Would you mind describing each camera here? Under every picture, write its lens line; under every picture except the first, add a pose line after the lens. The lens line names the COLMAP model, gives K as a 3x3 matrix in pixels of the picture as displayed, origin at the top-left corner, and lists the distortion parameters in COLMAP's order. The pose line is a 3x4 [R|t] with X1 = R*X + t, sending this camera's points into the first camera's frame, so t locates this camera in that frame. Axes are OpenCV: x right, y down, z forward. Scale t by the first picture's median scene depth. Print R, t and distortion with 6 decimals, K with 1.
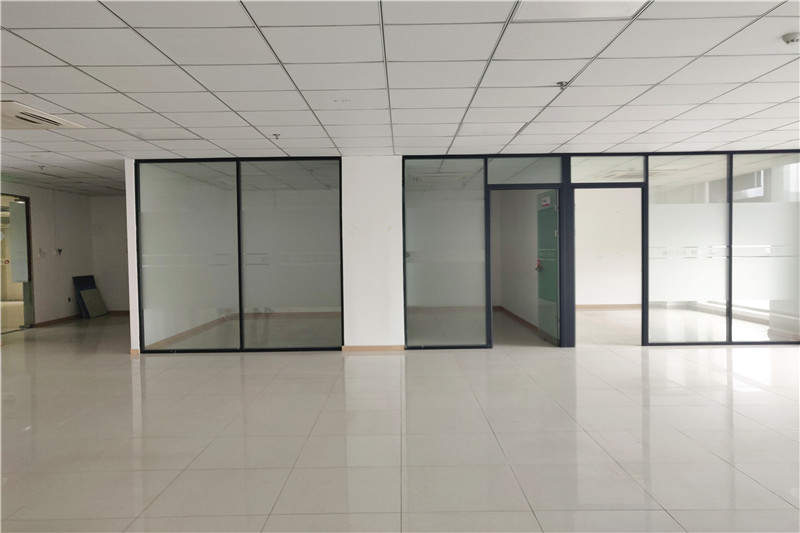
lens RADIAL K [[612.0, 0, 411.7], [0, 612.0, 271.2], [0, 0, 1]] dist [0.004946, 0.017283]
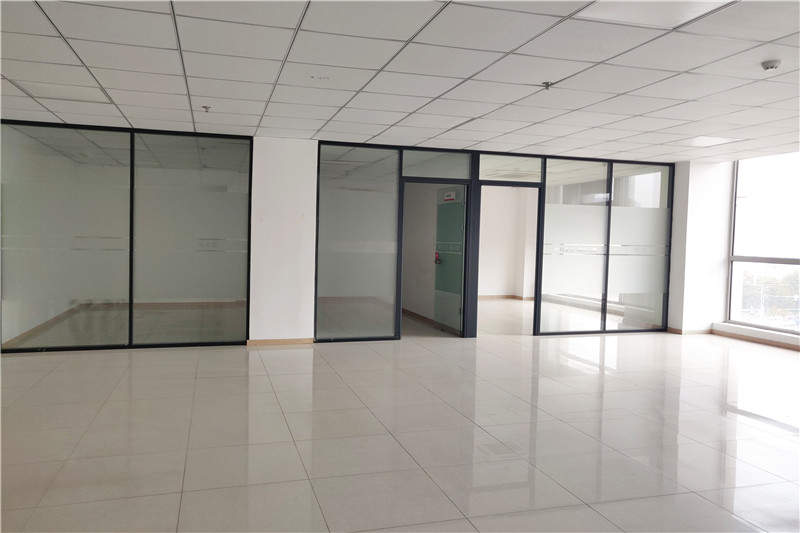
lens RADIAL K [[612.0, 0, 398.7], [0, 612.0, 277.5], [0, 0, 1]] dist [0.004946, 0.017283]
pose [[0.959636, 0.013469, 0.280921, -0.155365], [-0.020627, 0.999533, 0.022538, 0.000969], [-0.280486, -0.027423, 0.959466, 0.039703]]
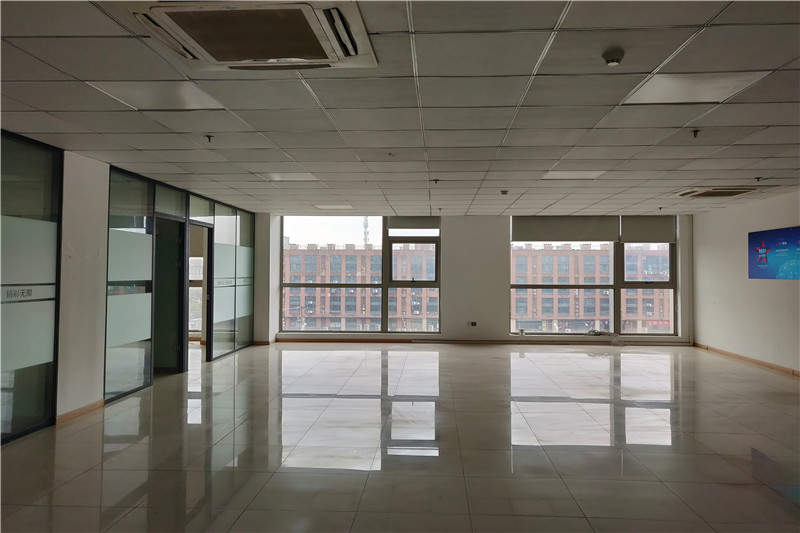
lens RADIAL K [[612.0, 0, 398.0], [0, 612.0, 276.2], [0, 0, 1]] dist [0.004946, 0.017283]
pose [[0.072265, 0.007042, 0.997361, -0.782749], [0.034260, 0.999367, -0.009539, -0.019335], [-0.996797, 0.034859, 0.071978, 0.550039]]
